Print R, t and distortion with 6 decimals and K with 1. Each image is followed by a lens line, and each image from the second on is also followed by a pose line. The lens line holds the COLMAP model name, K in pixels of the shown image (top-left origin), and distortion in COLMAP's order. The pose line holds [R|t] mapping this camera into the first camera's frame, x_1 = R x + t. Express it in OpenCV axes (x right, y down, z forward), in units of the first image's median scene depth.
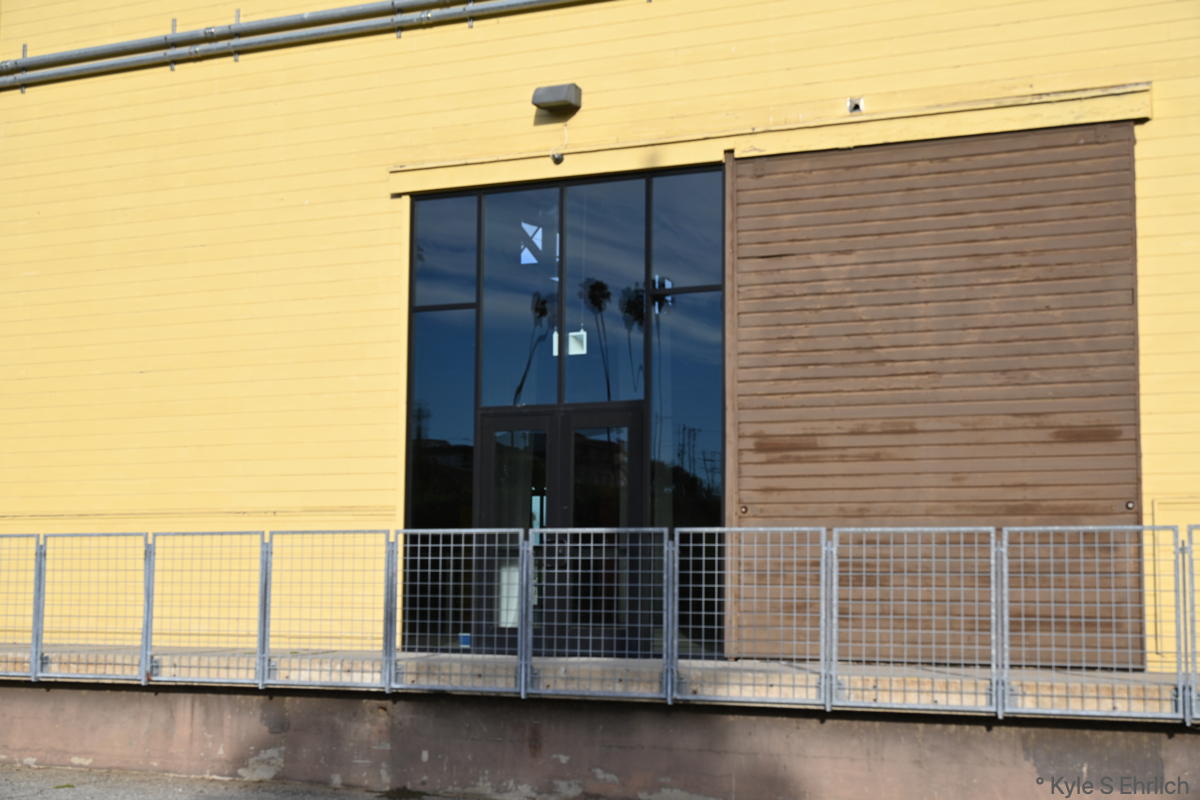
lens RADIAL K [[1791.5, 0, 599.9], [0, 1791.5, 388.4], [0, 0, 1]] dist [0.013928, 0.000000]
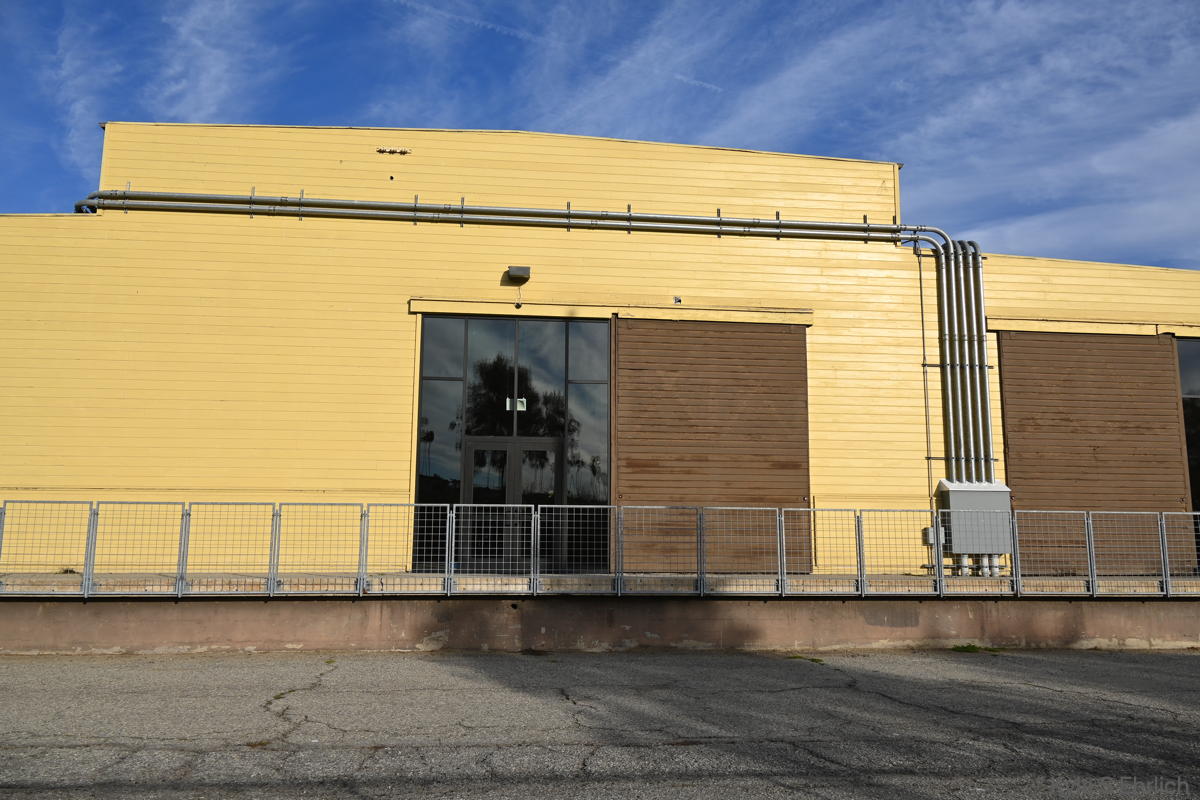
lens RADIAL K [[917.1, 0, 600.1], [0, 917.1, 396.1], [0, 0, 1]] dist [0.017249, -0.019941]
pose [[0.853495, 0.077523, 0.515302, -0.487045], [-0.057806, 0.996854, -0.054224, 0.014503], [-0.517884, 0.016493, 0.855292, 0.154619]]
